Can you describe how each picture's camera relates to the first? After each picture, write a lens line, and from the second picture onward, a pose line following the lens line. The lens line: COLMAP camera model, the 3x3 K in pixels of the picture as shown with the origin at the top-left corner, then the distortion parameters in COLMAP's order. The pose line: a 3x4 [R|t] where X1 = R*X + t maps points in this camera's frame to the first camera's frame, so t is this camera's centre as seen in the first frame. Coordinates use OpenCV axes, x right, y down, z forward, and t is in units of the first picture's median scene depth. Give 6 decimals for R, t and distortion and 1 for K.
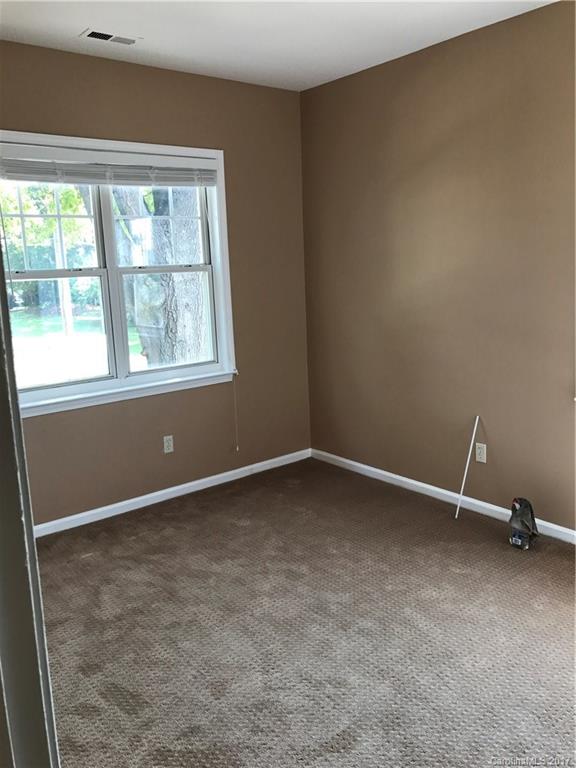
lens RADIAL K [[630.3, 0, 283.5], [0, 630.3, 380.3], [0, 0, 1]] dist [0.014988, -0.006803]
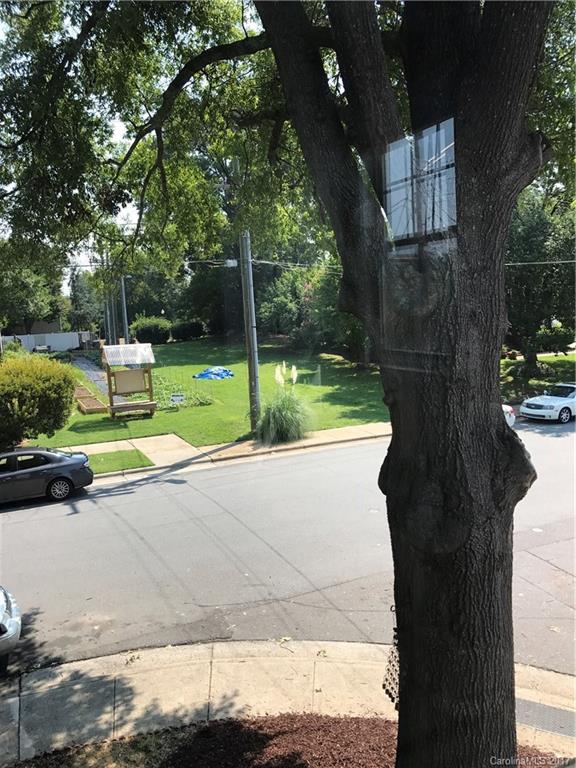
lens RADIAL K [[630.3, 0, 287.9], [0, 630.3, 383.5], [0, 0, 1]] dist [0.014988, -0.006803]
pose [[0.964605, 0.014767, -0.263286, -0.162879], [-0.024959, 0.999061, -0.035407, -0.036088], [0.262516, 0.040725, 0.964068, 0.430400]]
